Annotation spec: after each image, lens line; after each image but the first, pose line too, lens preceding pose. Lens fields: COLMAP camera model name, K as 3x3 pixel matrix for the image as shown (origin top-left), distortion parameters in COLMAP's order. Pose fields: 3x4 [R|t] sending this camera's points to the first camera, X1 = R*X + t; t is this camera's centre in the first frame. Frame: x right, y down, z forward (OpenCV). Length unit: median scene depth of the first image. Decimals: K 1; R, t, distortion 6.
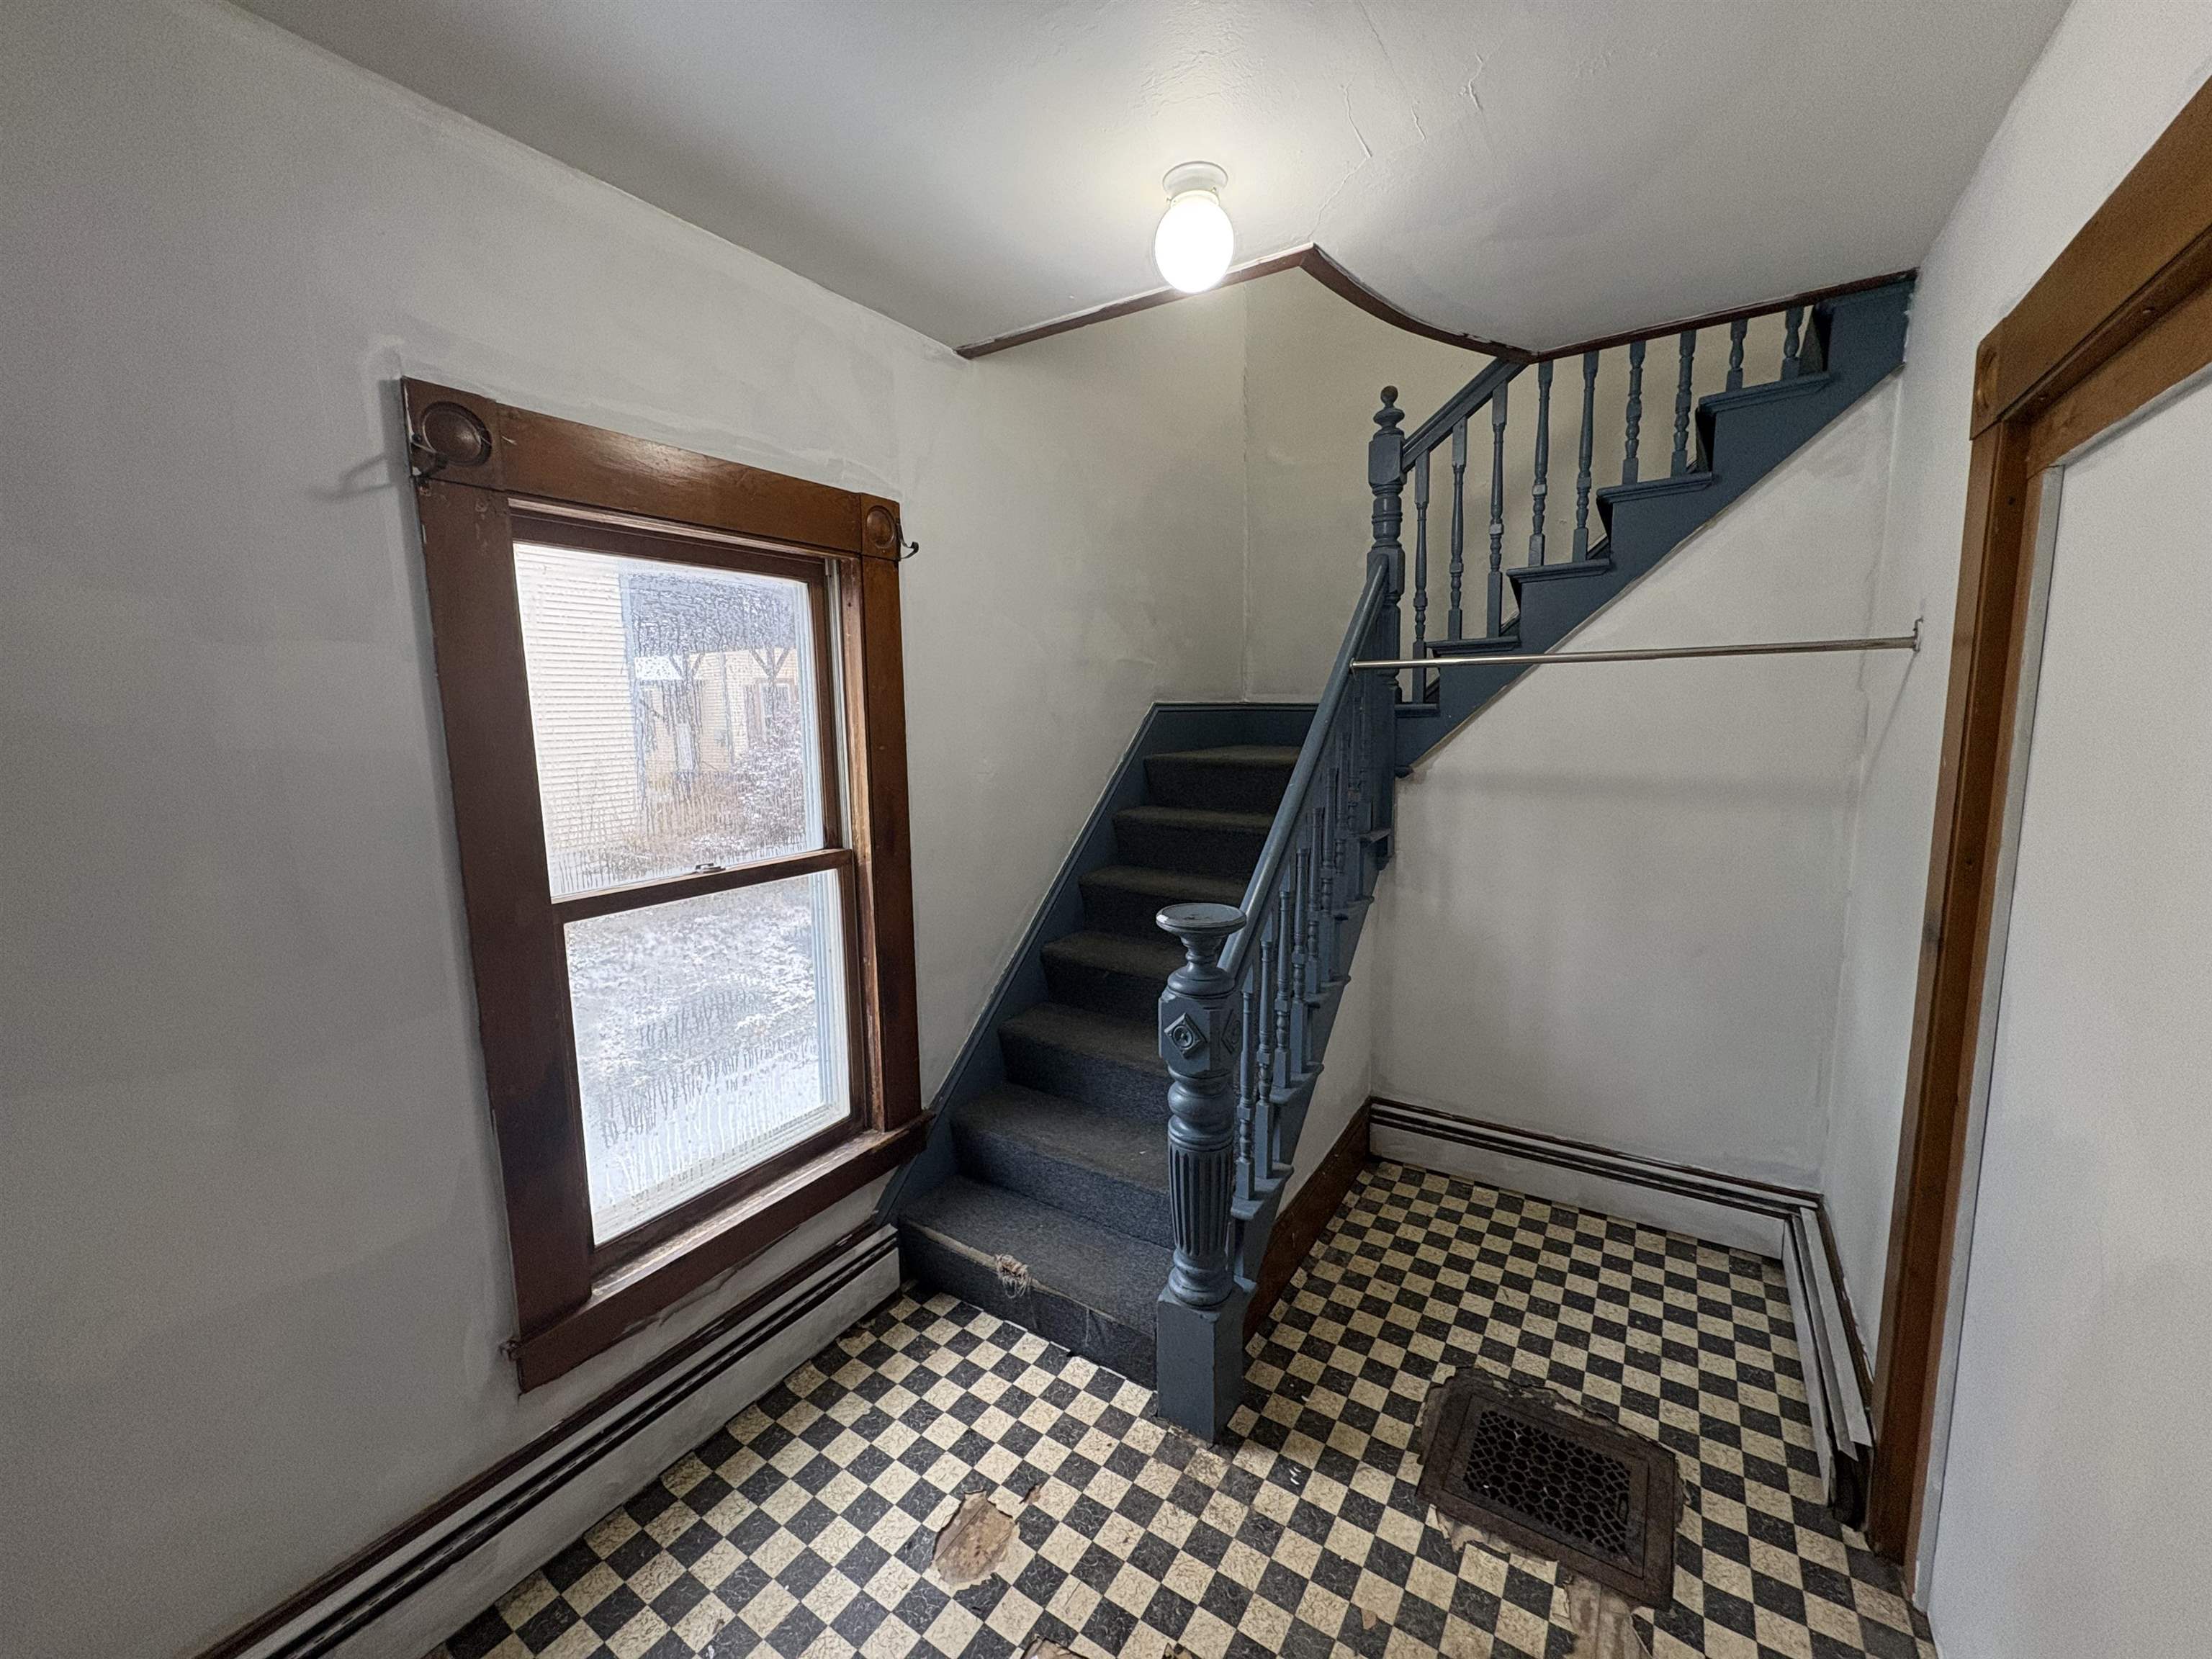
lens RADIAL K [[877.5, 0, 1105.2], [0, 877.5, 829.9], [0, 0, 1]] dist [0.000229, -0.000106]
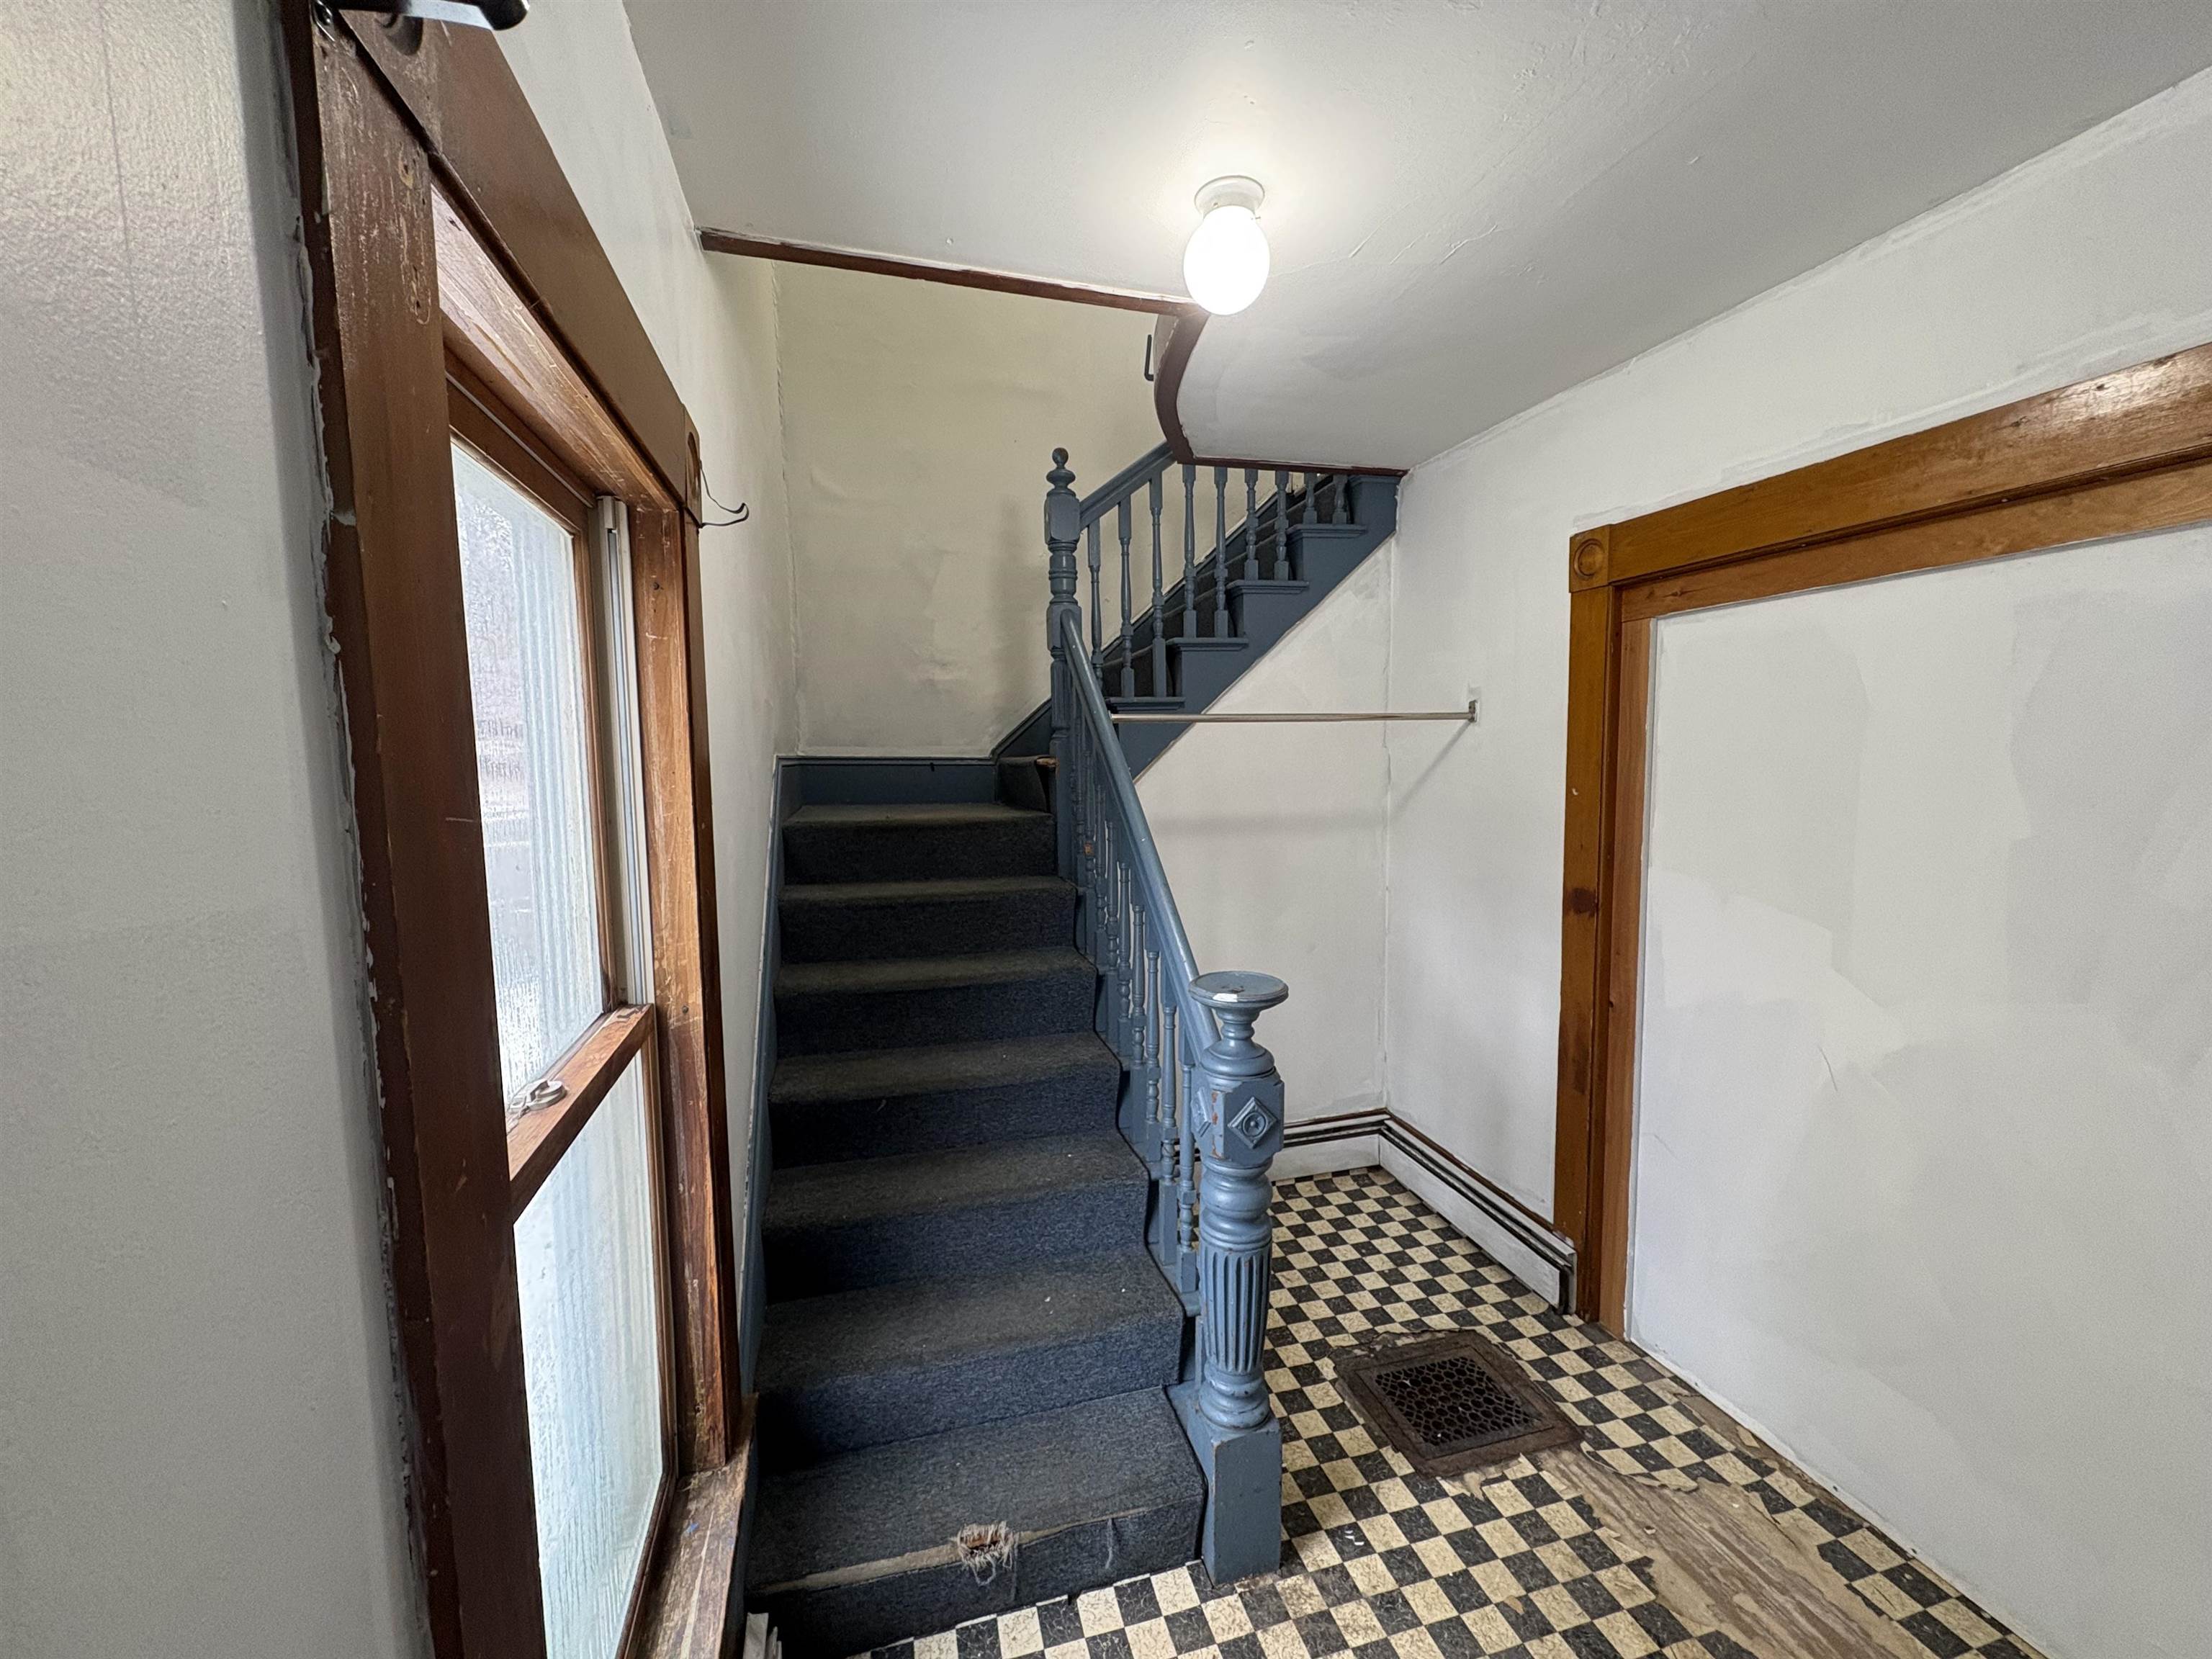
lens RADIAL K [[877.5, 0, 1105.2], [0, 877.5, 829.9], [0, 0, 1]] dist [0.000229, -0.000106]
pose [[0.663174, -0.059822, 0.746071, -0.557960], [0.106702, 0.994176, -0.015129, -0.054518], [-0.740821, 0.089640, 0.665695, 0.415518]]
